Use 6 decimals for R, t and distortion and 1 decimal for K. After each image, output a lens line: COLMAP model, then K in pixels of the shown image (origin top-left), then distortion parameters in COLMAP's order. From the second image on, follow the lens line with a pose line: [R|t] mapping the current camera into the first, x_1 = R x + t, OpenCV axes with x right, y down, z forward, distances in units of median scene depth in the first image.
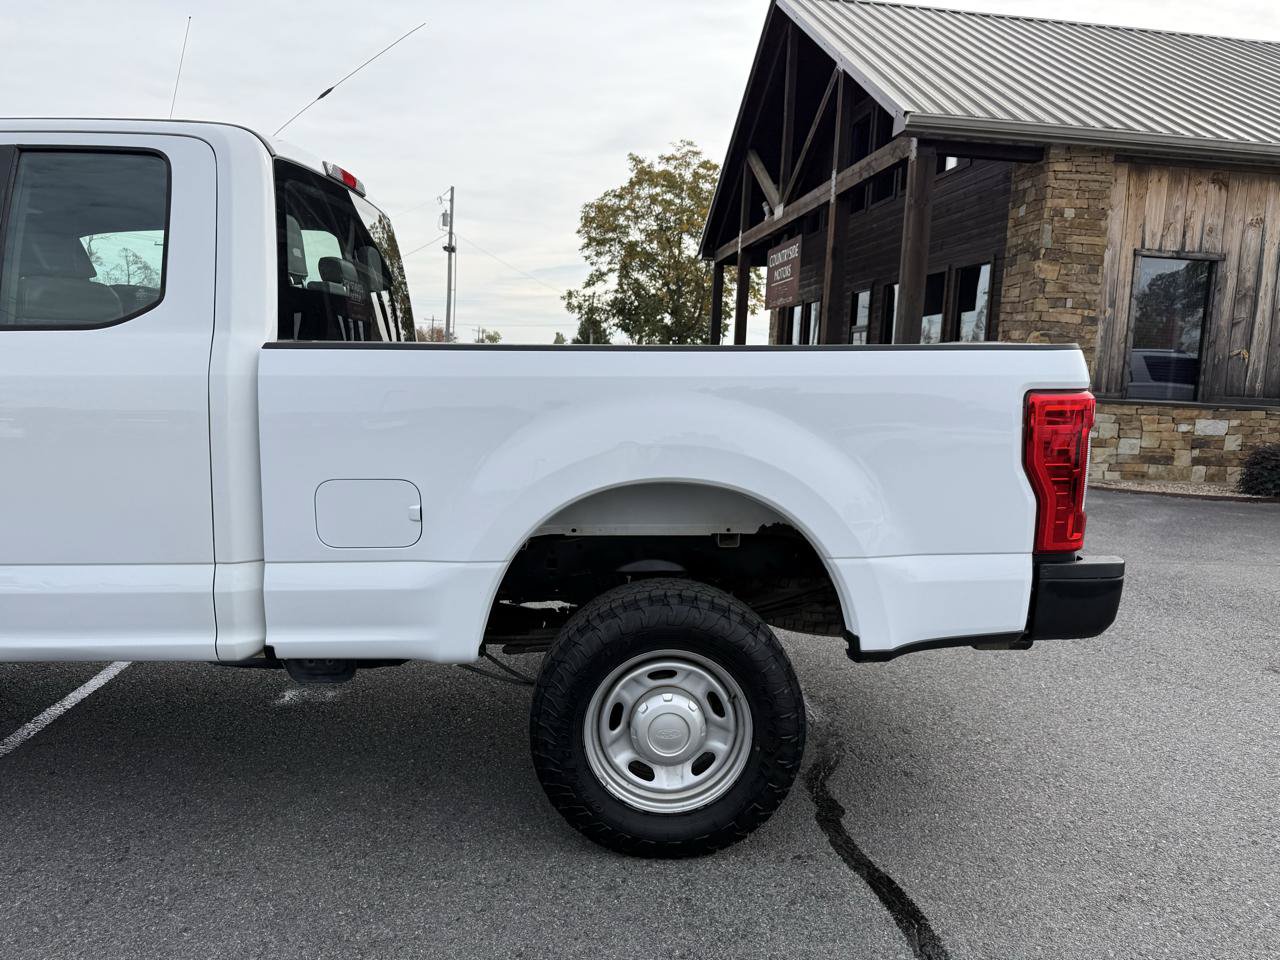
lens RADIAL K [[894.8, 0, 660.6], [0, 894.8, 500.8], [0, 0, 1]] dist [0.038062, -0.056183]
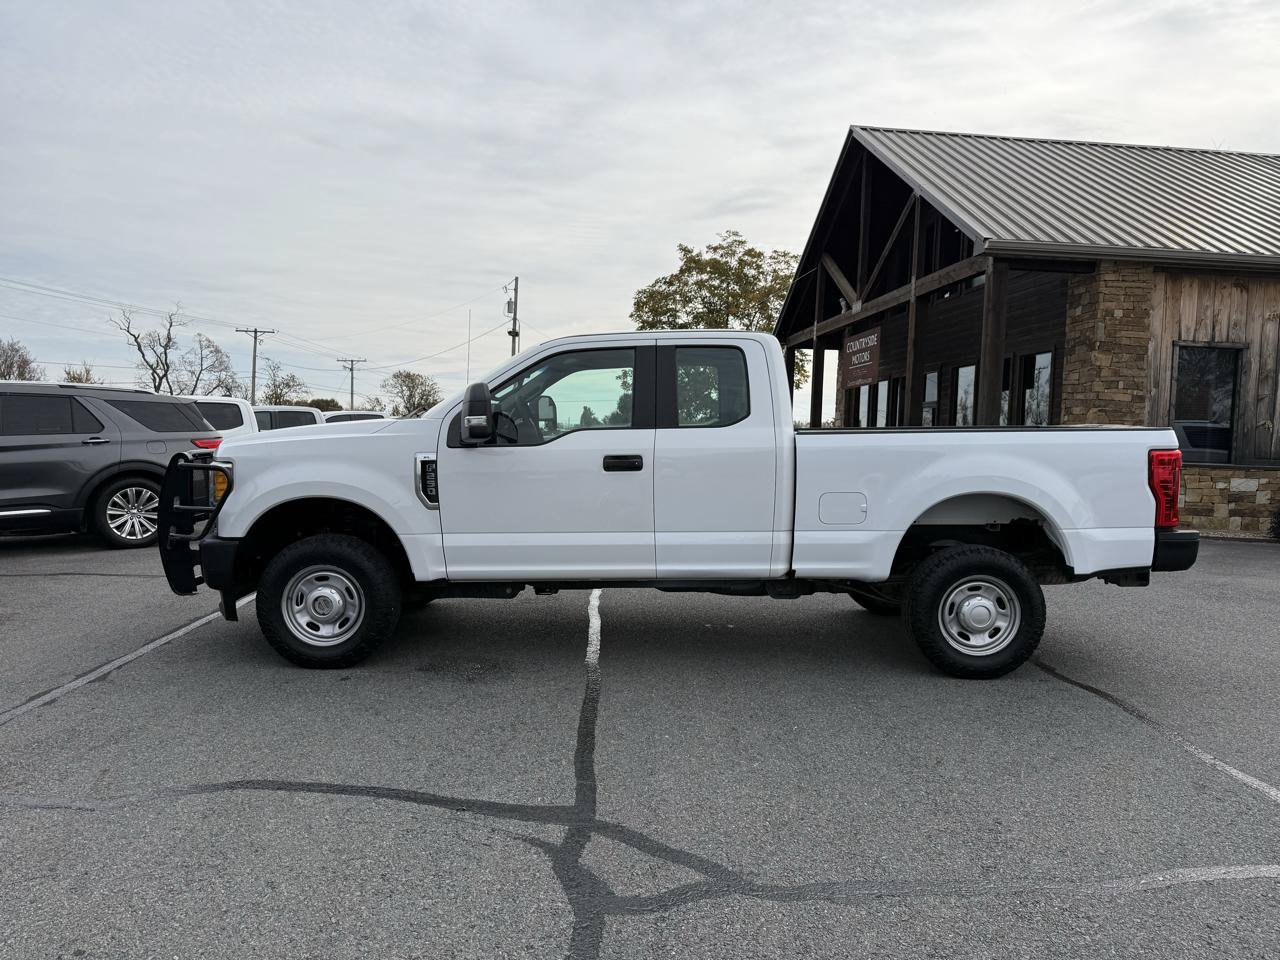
lens RADIAL K [[892.5, 0, 640.6], [0, 892.5, 510.9], [0, 0, 1]] dist [0.045983, -0.084324]
pose [[0.998868, -0.006514, -0.047121, -0.140123], [0.003283, 0.997658, -0.068316, 0.032306], [0.047456, 0.068084, 0.996550, -0.233011]]
